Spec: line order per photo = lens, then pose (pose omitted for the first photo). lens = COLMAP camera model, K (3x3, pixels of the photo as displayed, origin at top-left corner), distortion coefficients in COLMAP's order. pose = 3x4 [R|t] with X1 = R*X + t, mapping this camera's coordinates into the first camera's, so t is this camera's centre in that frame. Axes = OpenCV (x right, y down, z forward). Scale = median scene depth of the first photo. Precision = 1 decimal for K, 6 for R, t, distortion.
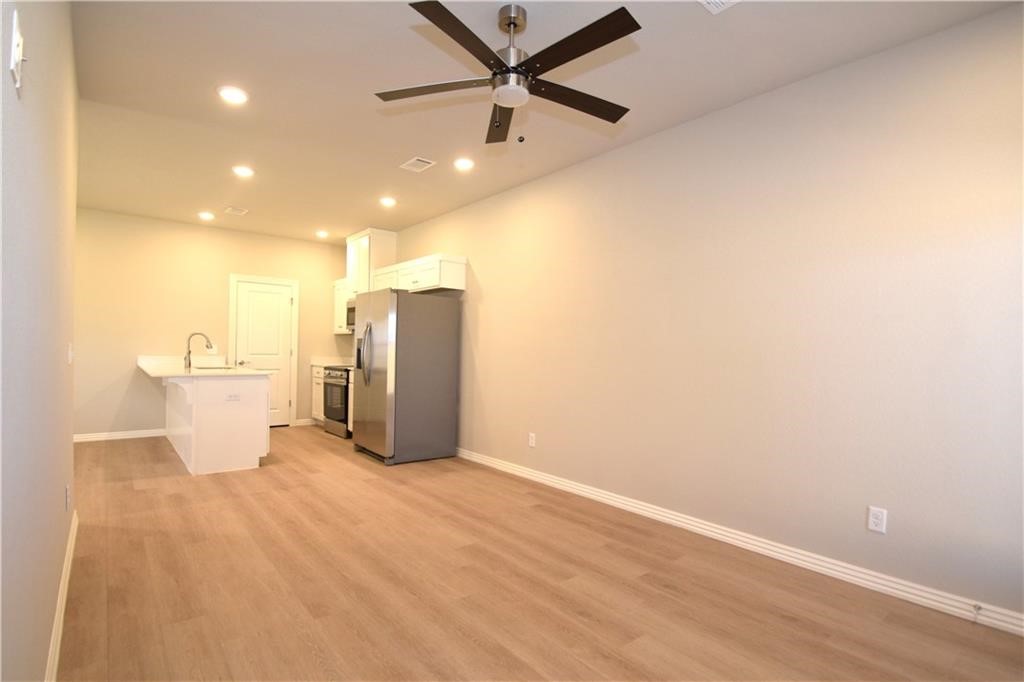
lens RADIAL K [[494.7, 0, 505.8], [0, 494.7, 357.9], [0, 0, 1]] dist [-0.009749, -0.000580]
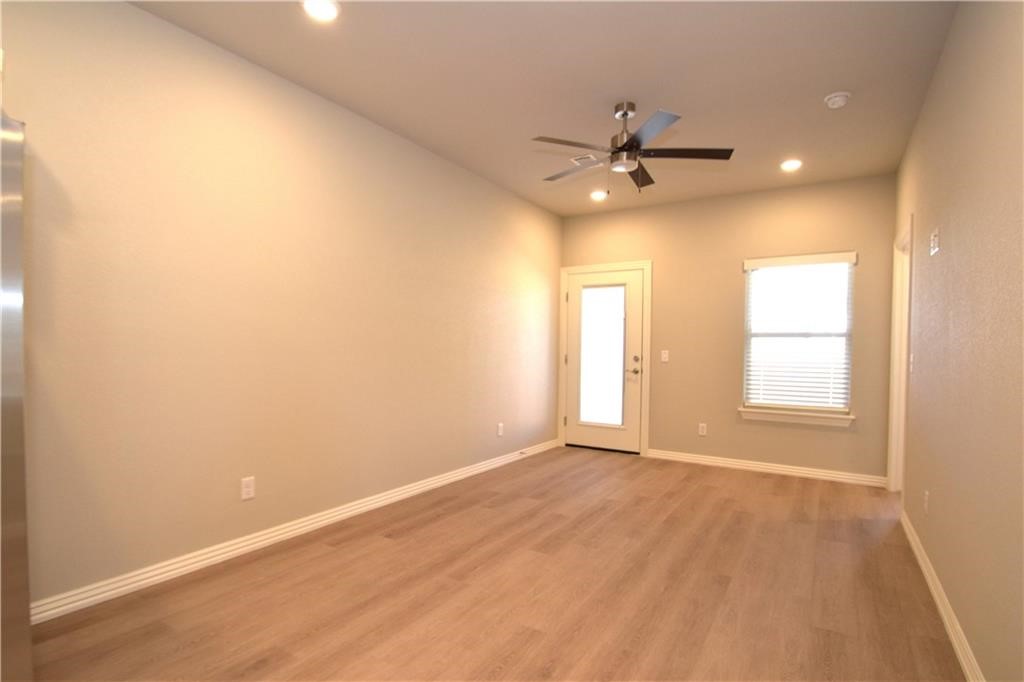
lens RADIAL K [[508.2, 0, 500.7], [0, 508.2, 358.4], [0, 0, 1]] dist [0.000511, -0.012461]
pose [[-0.315602, -0.041897, 0.947966, -0.654058], [-0.006054, 0.999093, 0.042142, -0.024385], [-0.948872, 0.007561, -0.315569, 0.923908]]
